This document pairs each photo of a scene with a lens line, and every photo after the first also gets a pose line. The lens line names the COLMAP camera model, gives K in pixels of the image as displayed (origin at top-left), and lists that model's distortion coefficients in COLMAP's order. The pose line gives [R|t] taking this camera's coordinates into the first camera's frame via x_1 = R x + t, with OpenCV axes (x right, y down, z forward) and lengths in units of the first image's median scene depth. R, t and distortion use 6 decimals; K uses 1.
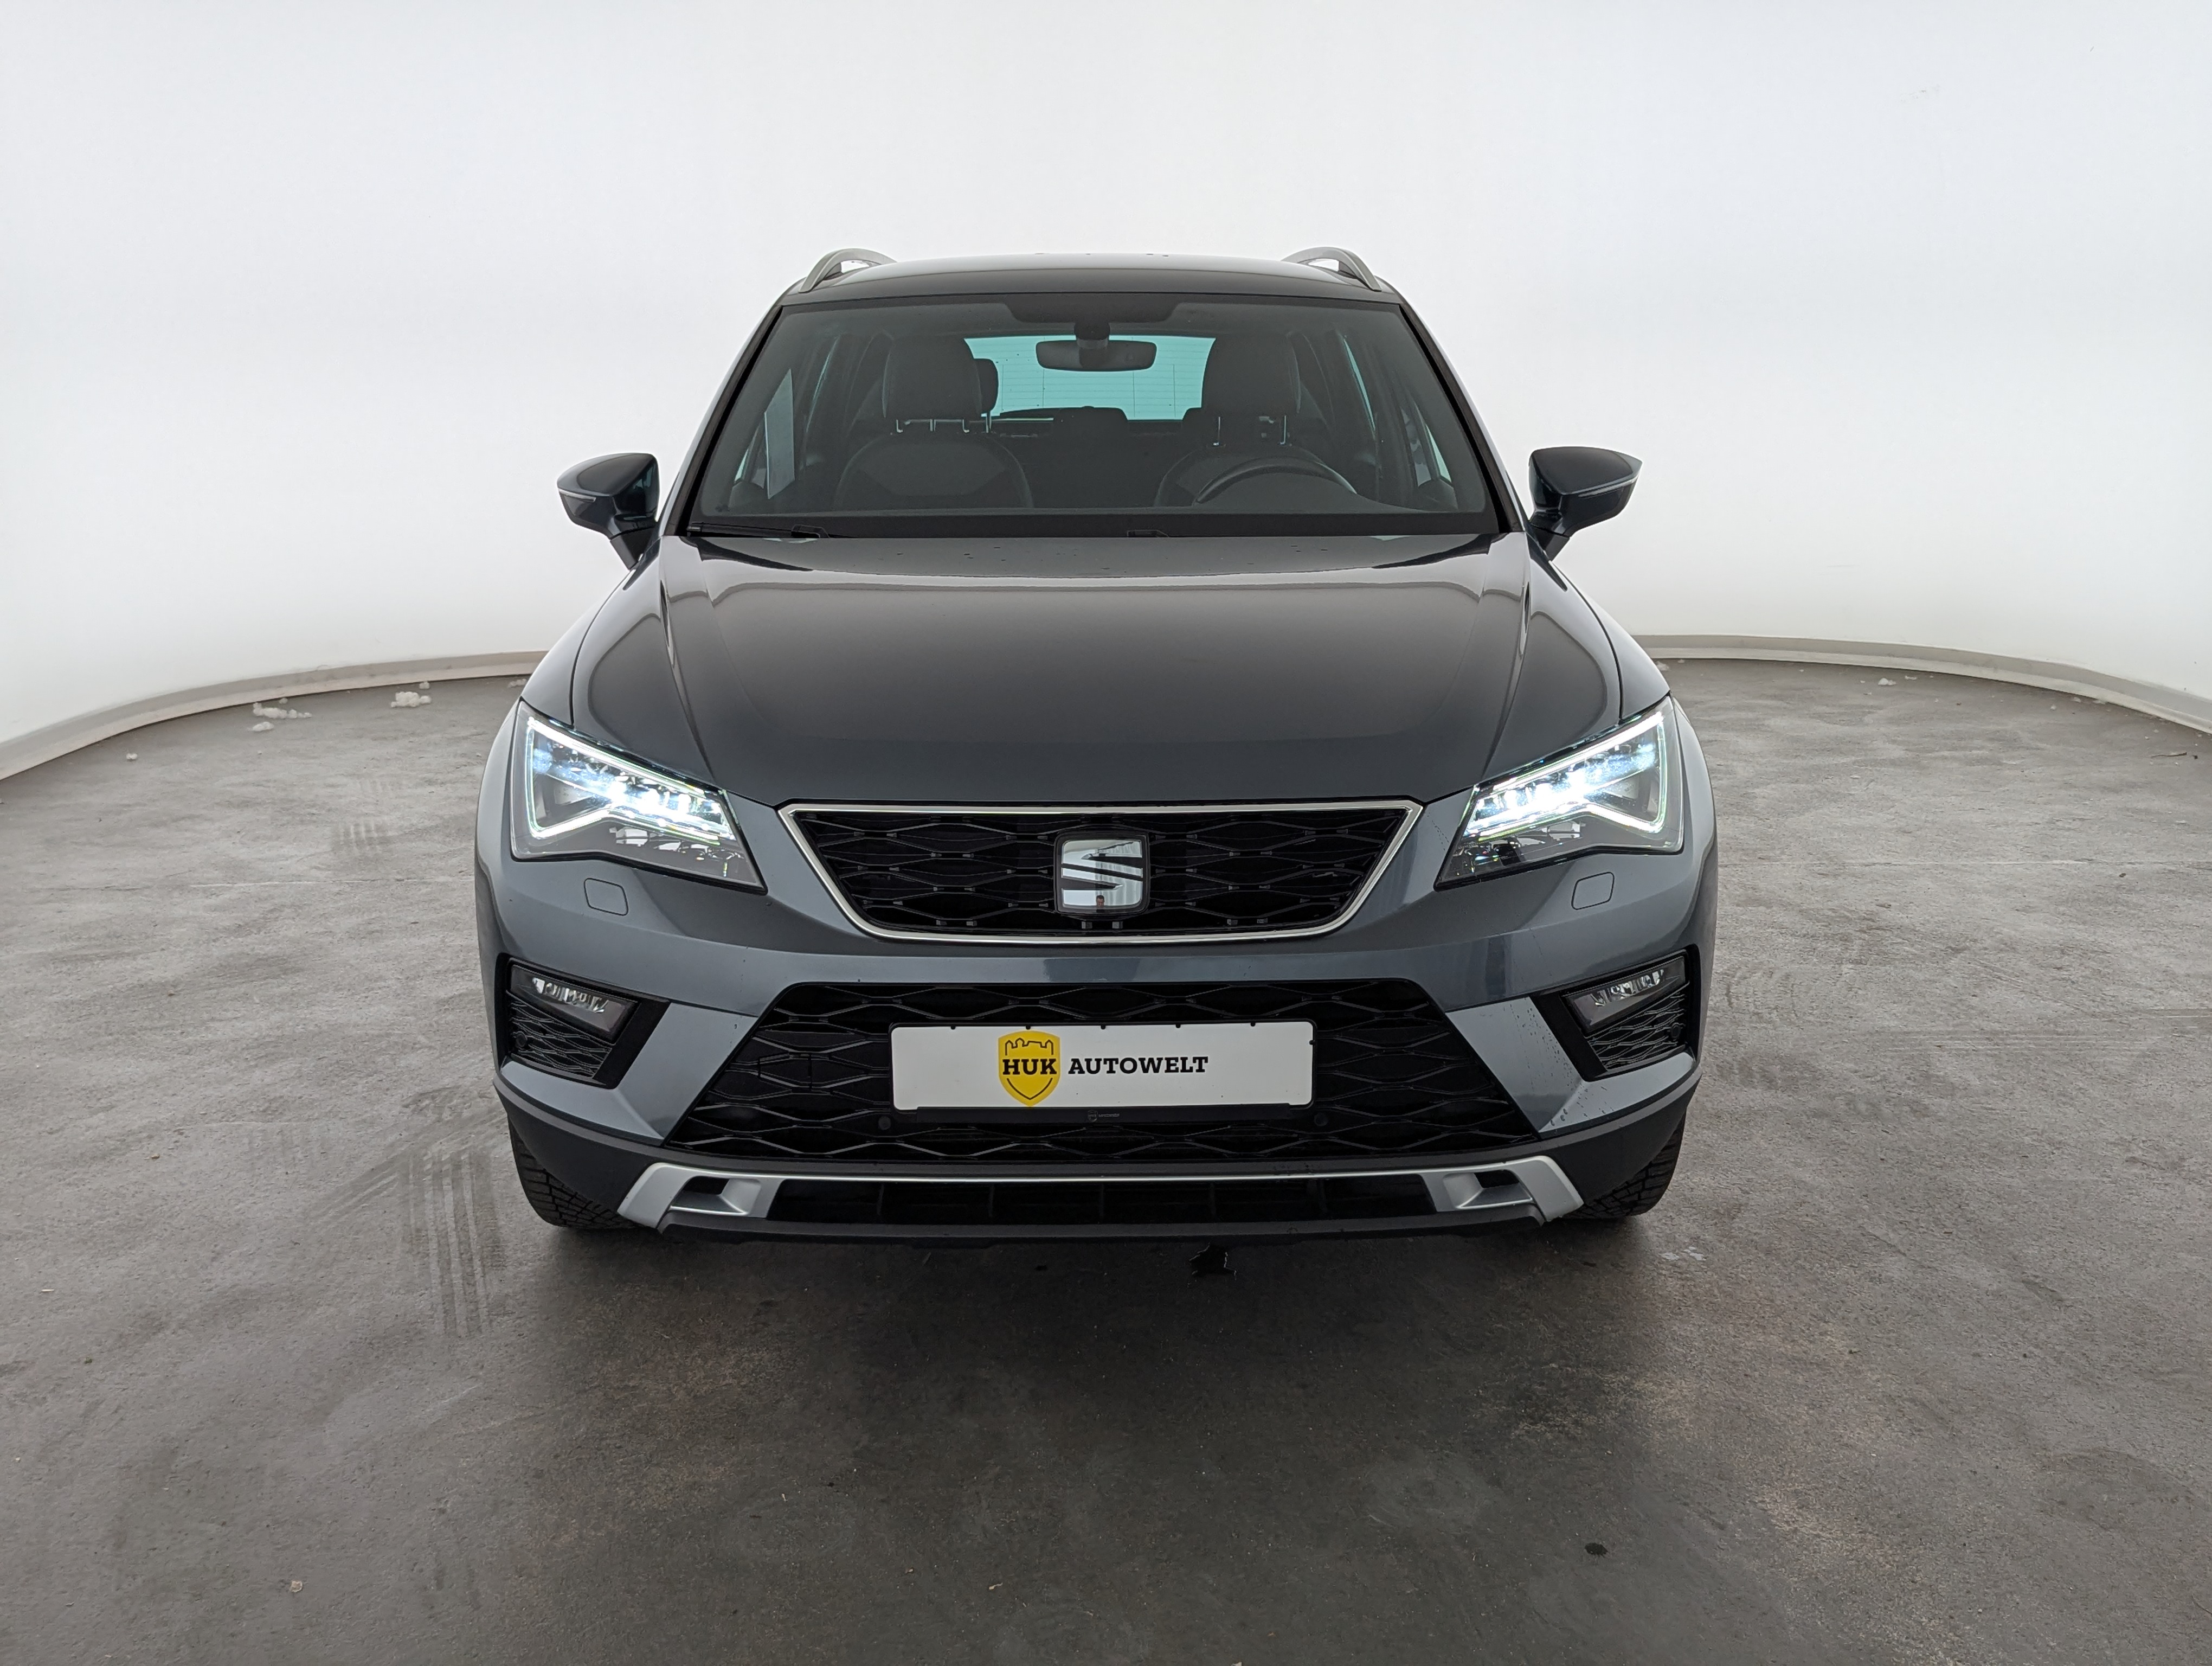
lens RADIAL K [[2122.5, 0, 1062.8], [0, 2122.5, 839.0], [0, 0, 1]] dist [0.014263, 0.000000]
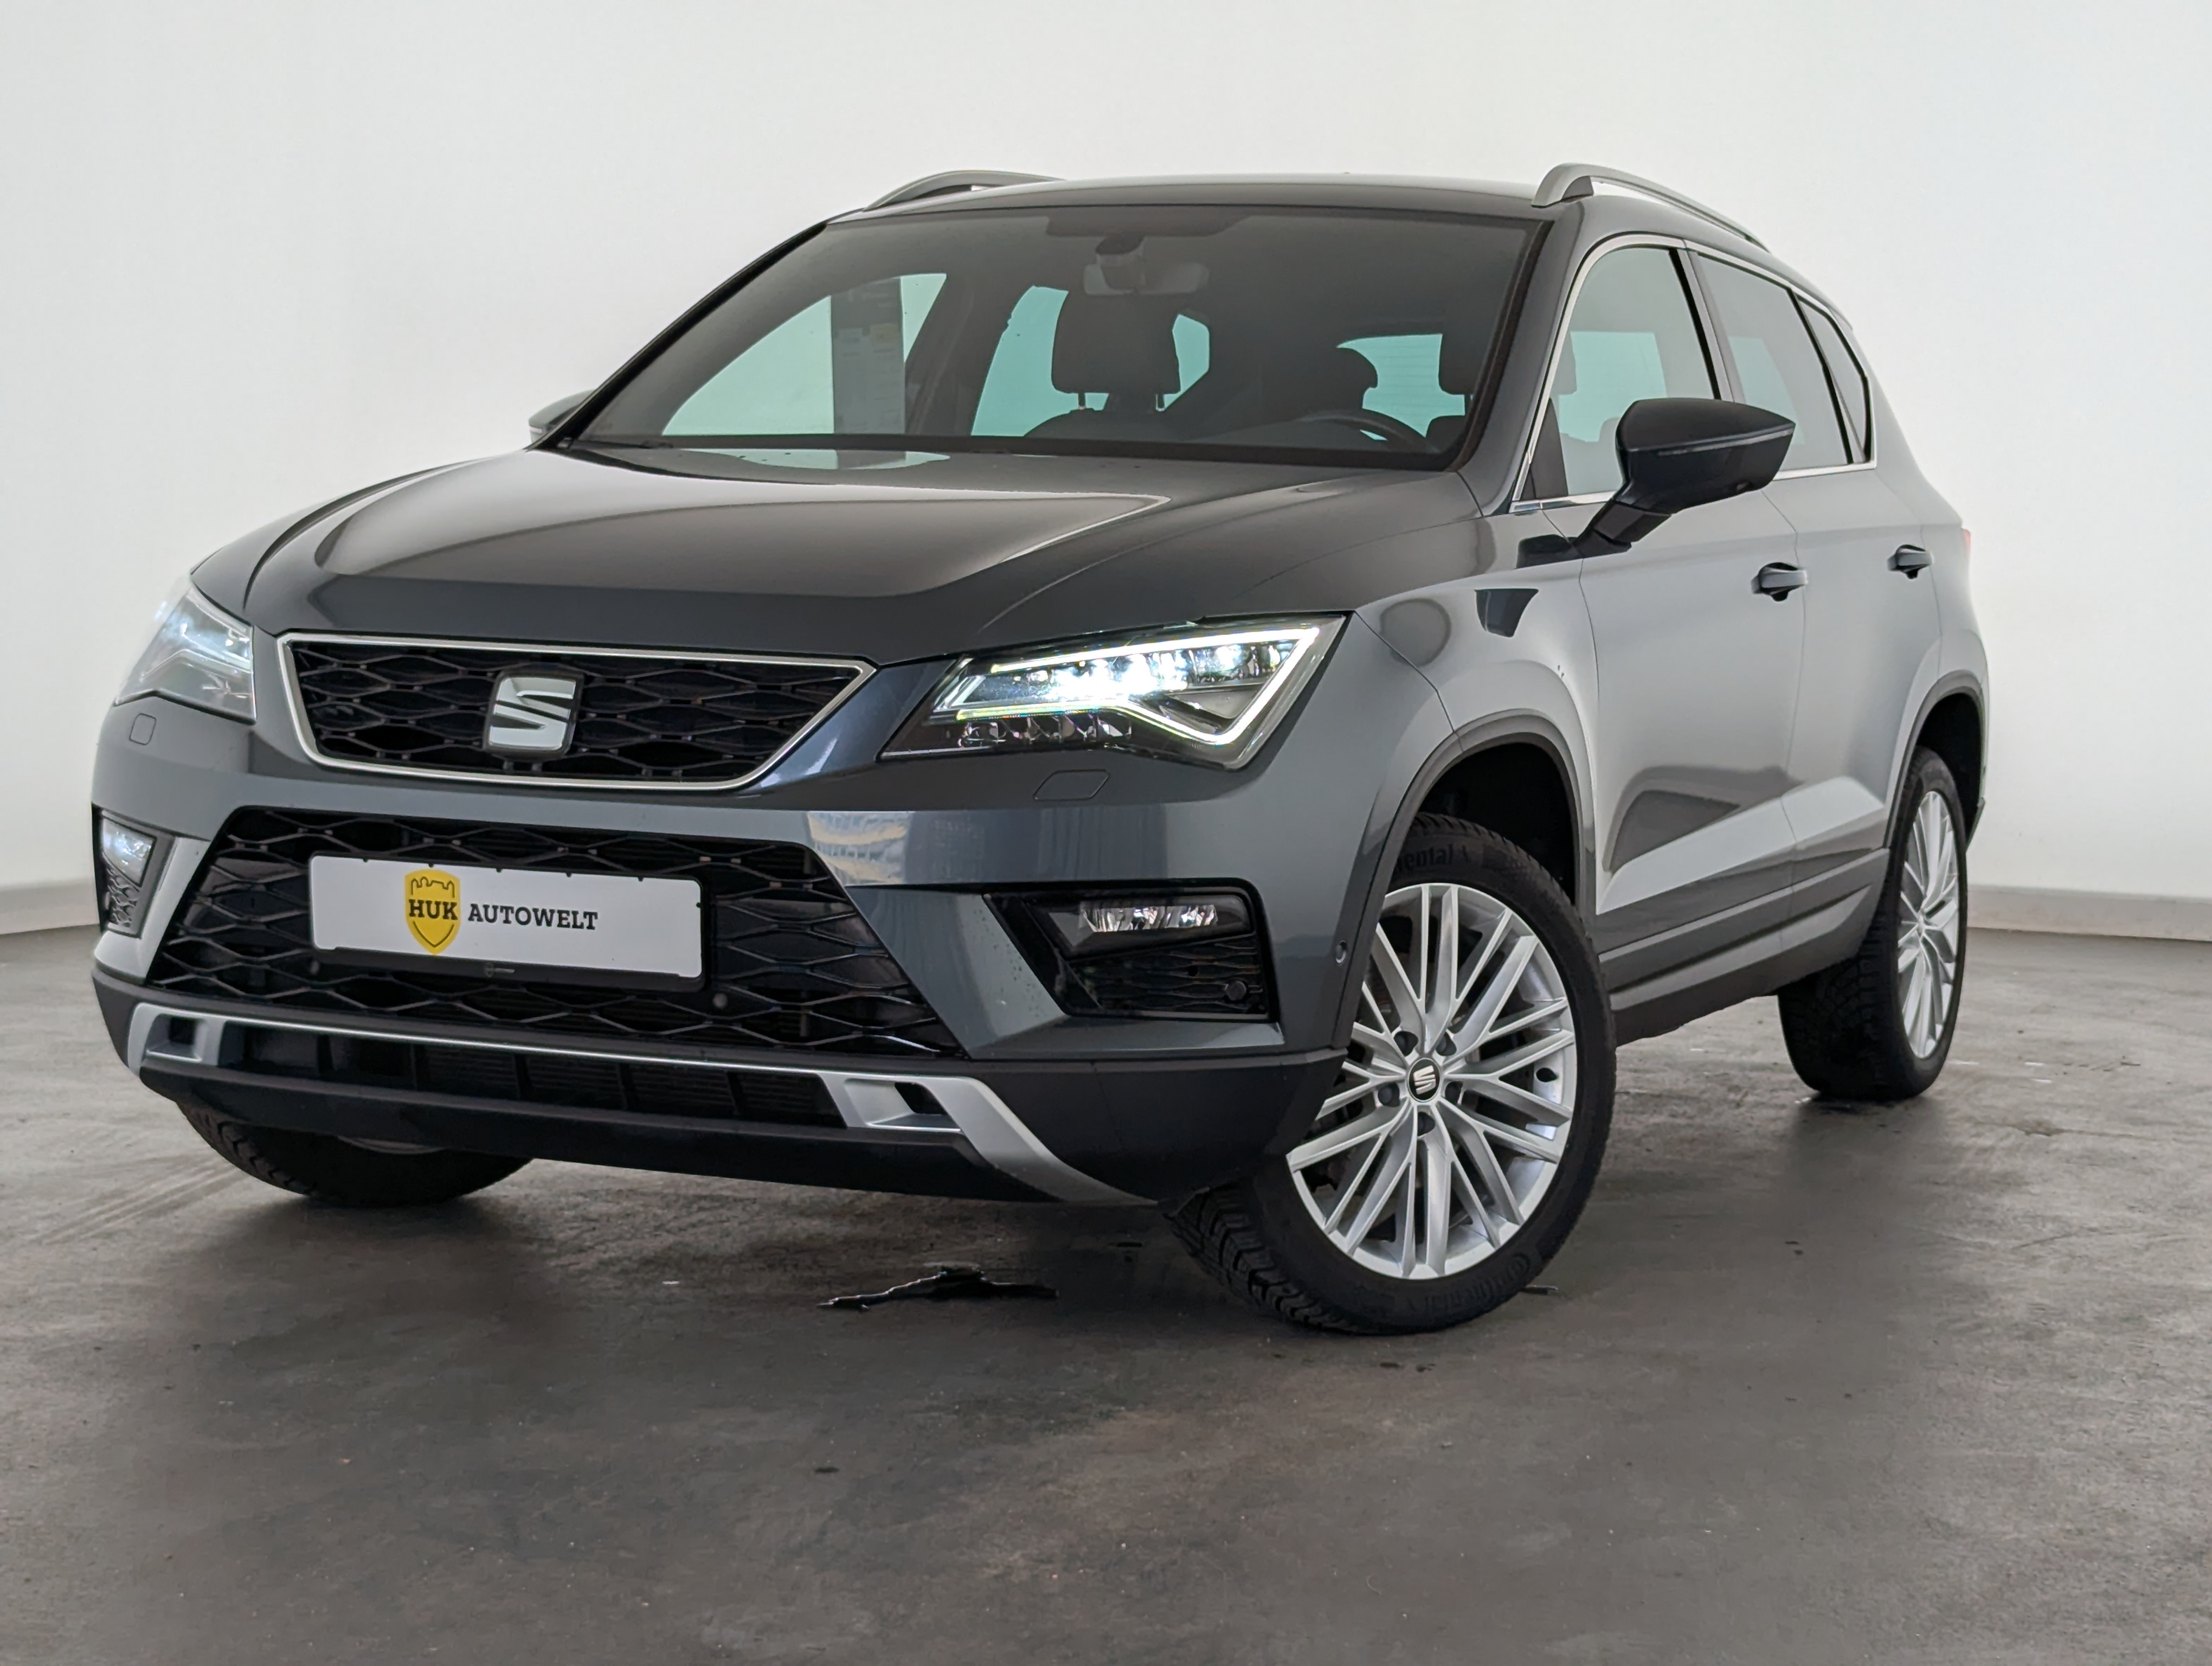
lens RADIAL K [[4891.8, 0, 1110.6], [0, 4891.8, 832.6], [0, 0, 1]] dist [0.122564, 0.000000]
pose [[0.893200, 0.062241, -0.445331, 1.197316], [-0.125121, 0.985663, -0.113196, 0.277610], [0.431901, 0.156827, 0.888182, -0.788991]]
